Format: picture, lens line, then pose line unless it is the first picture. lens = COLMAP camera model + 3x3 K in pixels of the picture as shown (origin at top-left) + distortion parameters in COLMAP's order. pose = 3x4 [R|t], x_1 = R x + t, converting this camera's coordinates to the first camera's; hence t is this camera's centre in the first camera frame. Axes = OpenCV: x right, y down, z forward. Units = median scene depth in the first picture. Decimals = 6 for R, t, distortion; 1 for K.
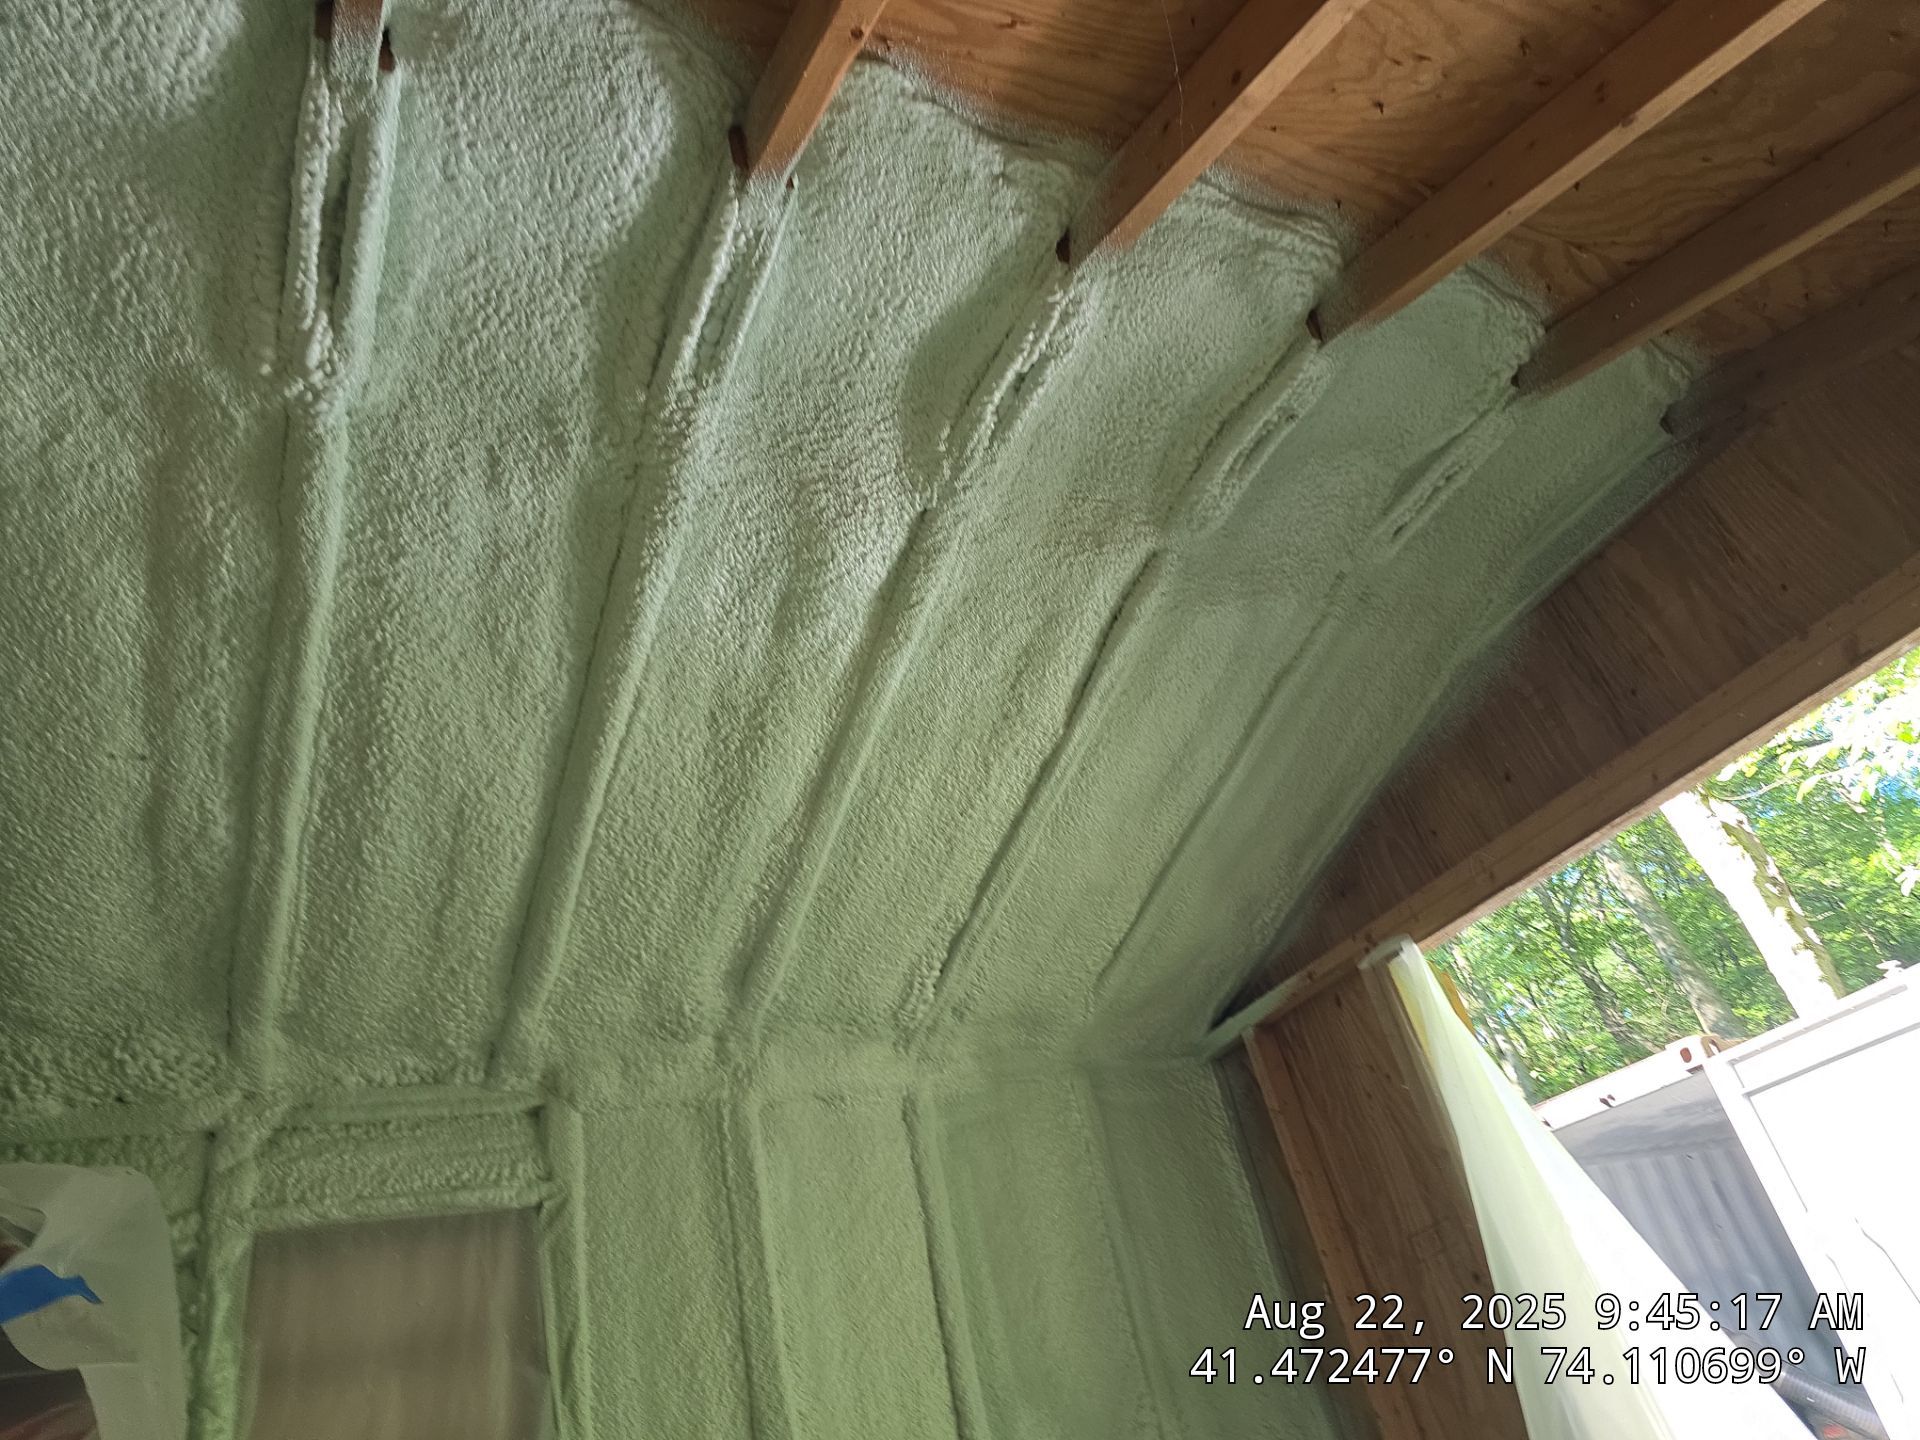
lens RADIAL K [[1296.4, 0, 1037.1], [0, 1296.4, 715.8], [0, 0, 1]] dist [0.071963, -0.064654]
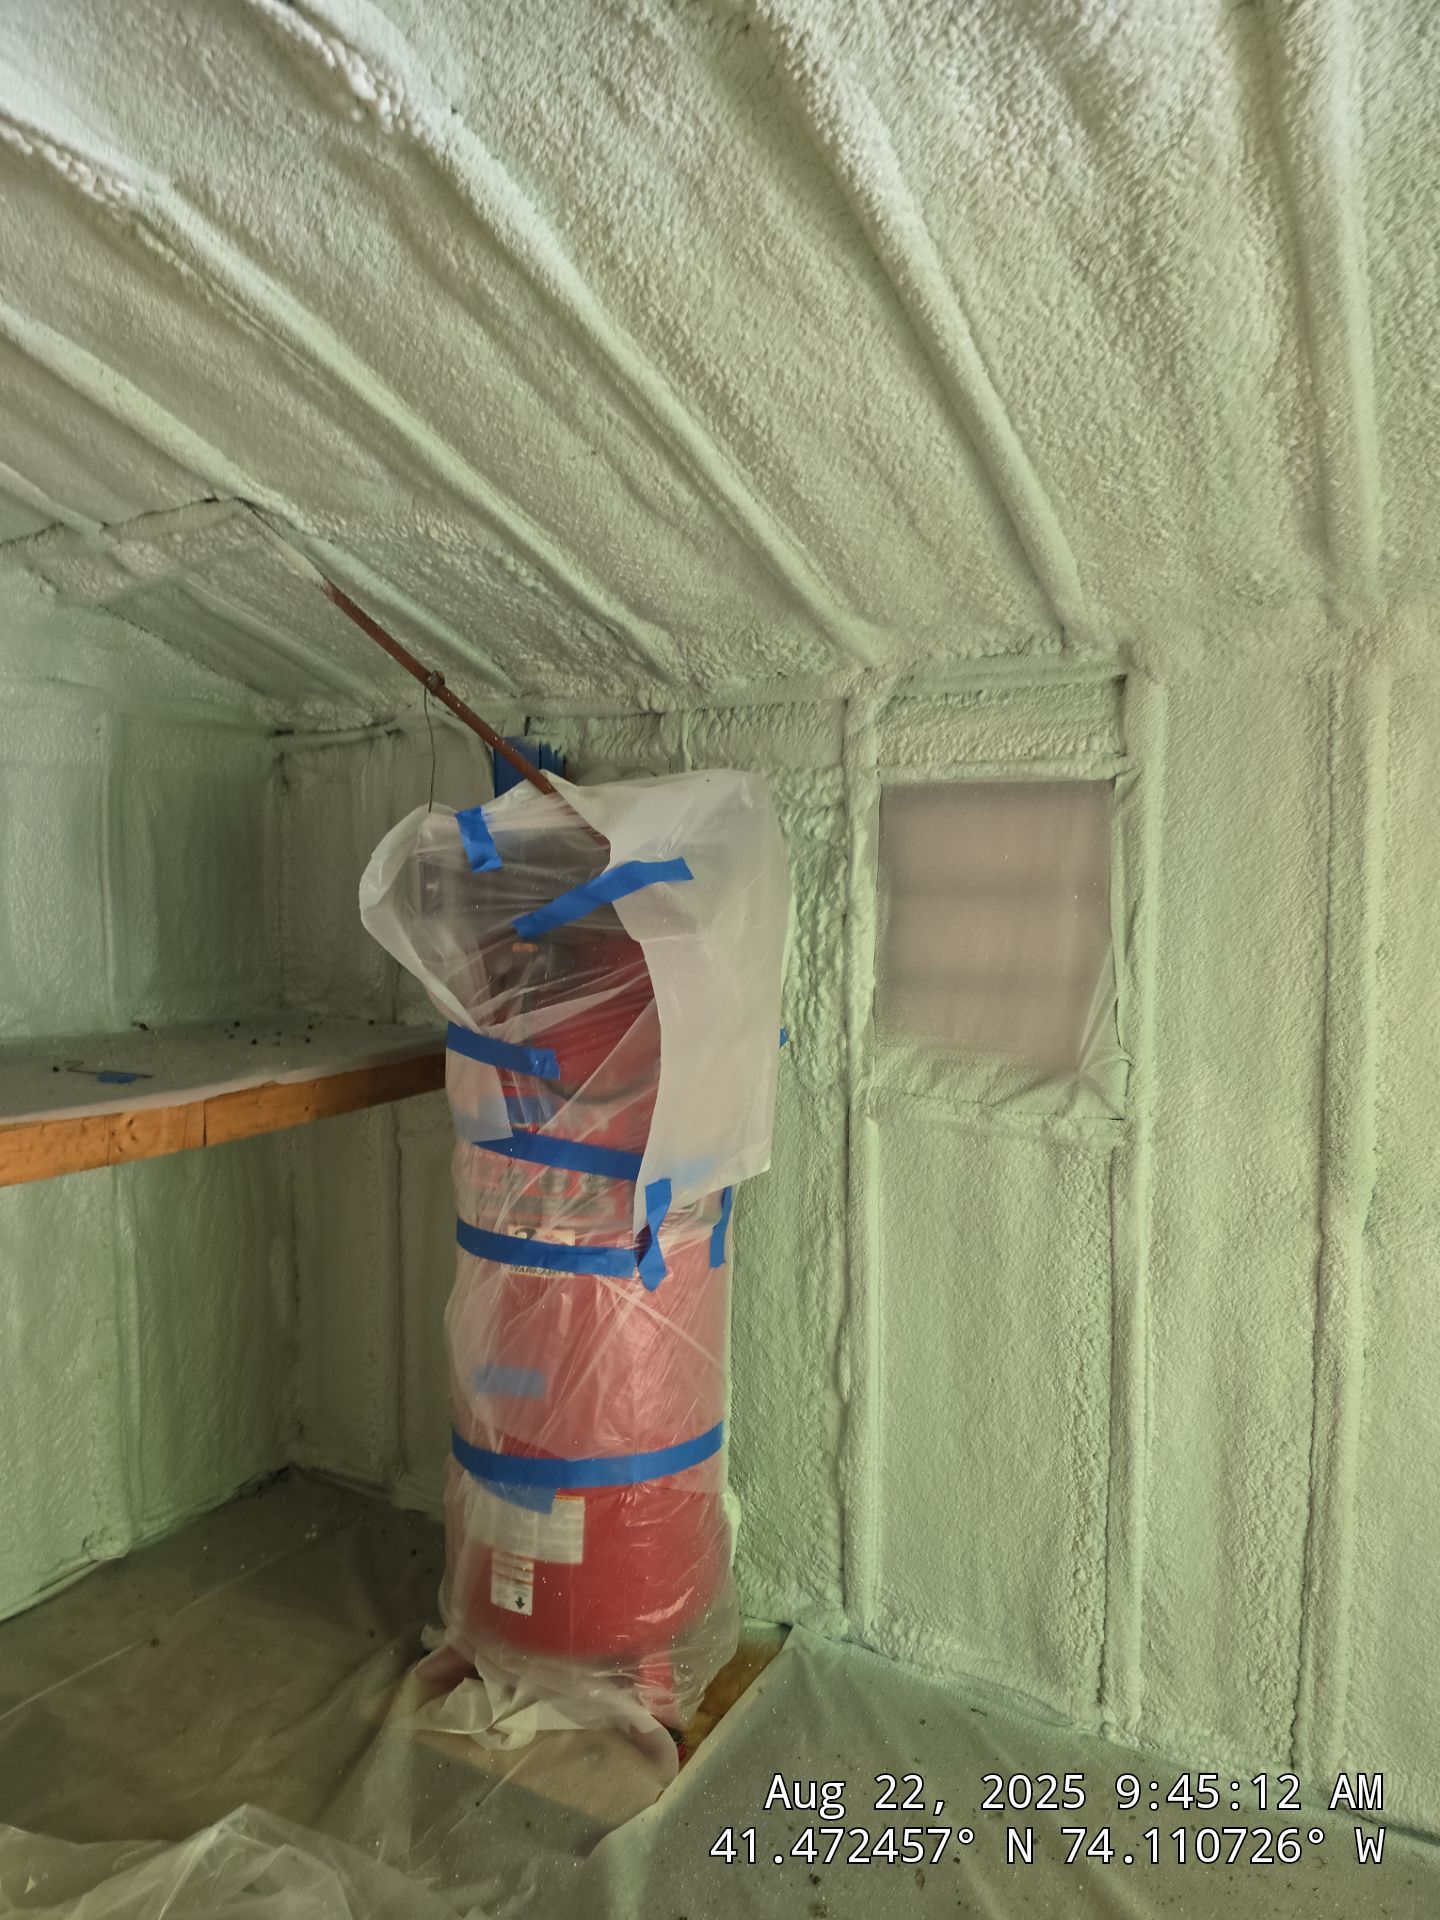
lens RADIAL K [[1296.4, 0, 715.2], [0, 1296.4, 1004.6], [0, 0, 1]] dist [0.071963, -0.064654]
pose [[0.520488, 0.309995, -0.795610, 0.308871], [0.330914, 0.785722, 0.522625, -0.112526], [0.787140, -0.535298, 0.306377, 0.375284]]
